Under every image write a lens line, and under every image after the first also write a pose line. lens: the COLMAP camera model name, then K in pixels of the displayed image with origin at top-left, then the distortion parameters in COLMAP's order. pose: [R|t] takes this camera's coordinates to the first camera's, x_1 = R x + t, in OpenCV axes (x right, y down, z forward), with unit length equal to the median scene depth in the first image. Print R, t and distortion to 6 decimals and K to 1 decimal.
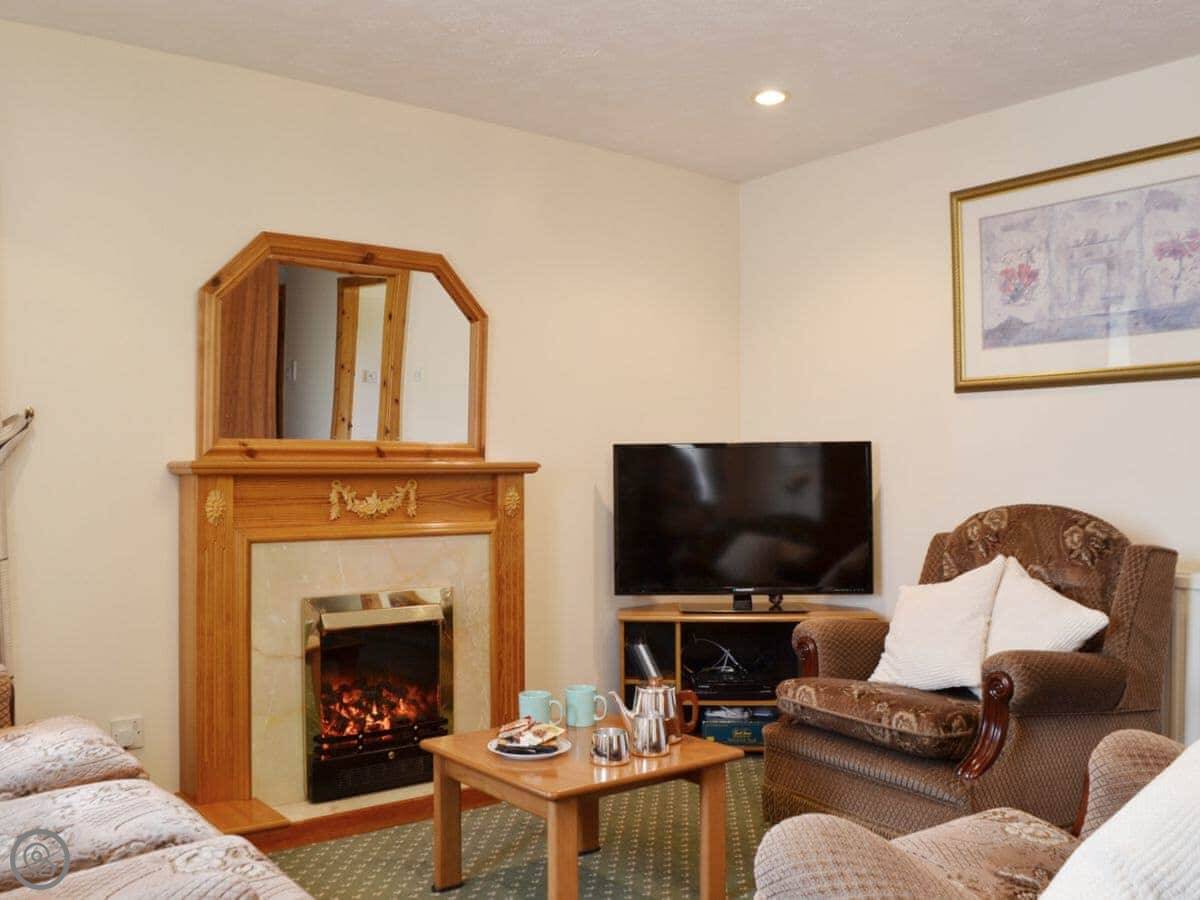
lens RADIAL K [[1060.1, 0, 609.5], [0, 1060.1, 450.5], [0, 0, 1]] dist [-0.092998, 0.009103]
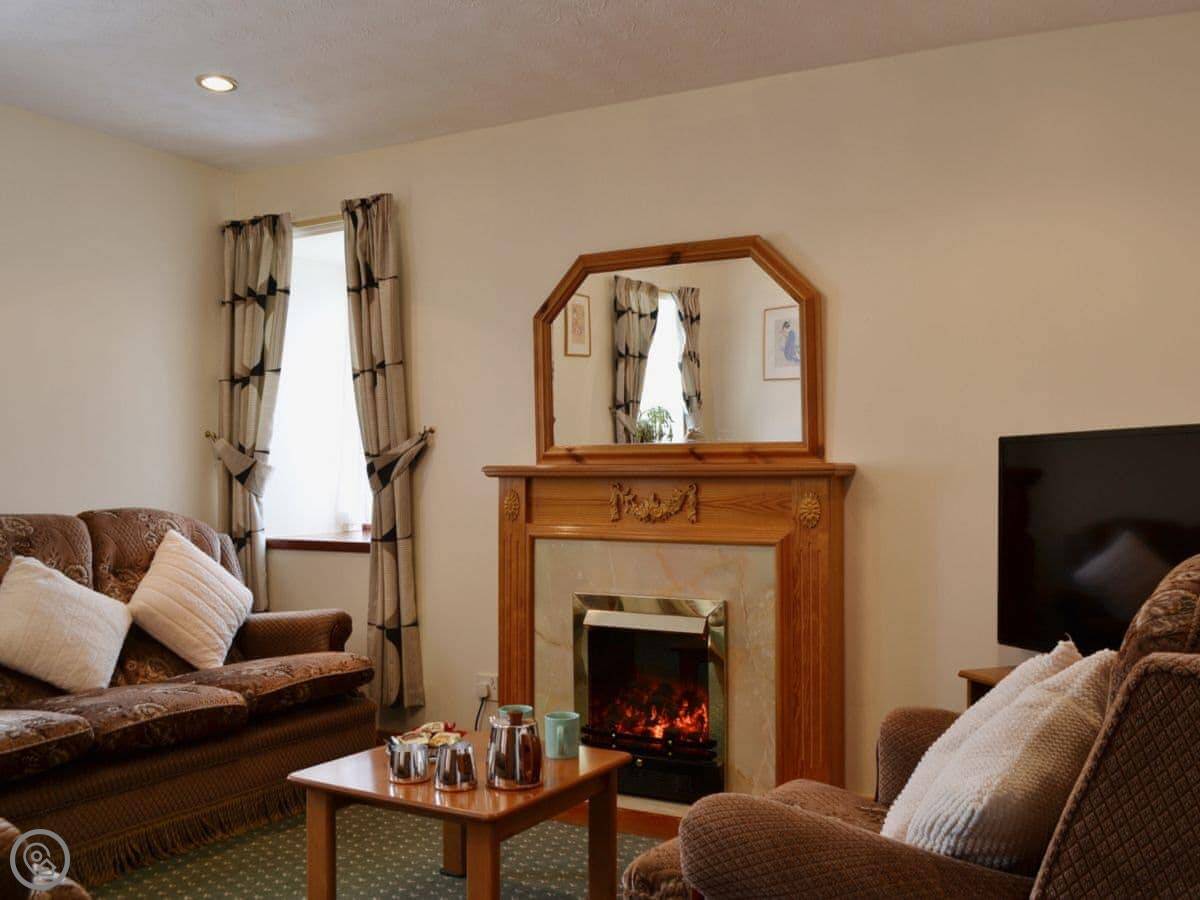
lens RADIAL K [[1060.1, 0, 609.5], [0, 1060.1, 450.5], [0, 0, 1]] dist [-0.092998, 0.009103]
pose [[0.414212, -0.023744, -0.909871, 0.647209], [0.017378, 0.999684, -0.018177, 0.014344], [0.910014, -0.008283, 0.414494, 0.535350]]
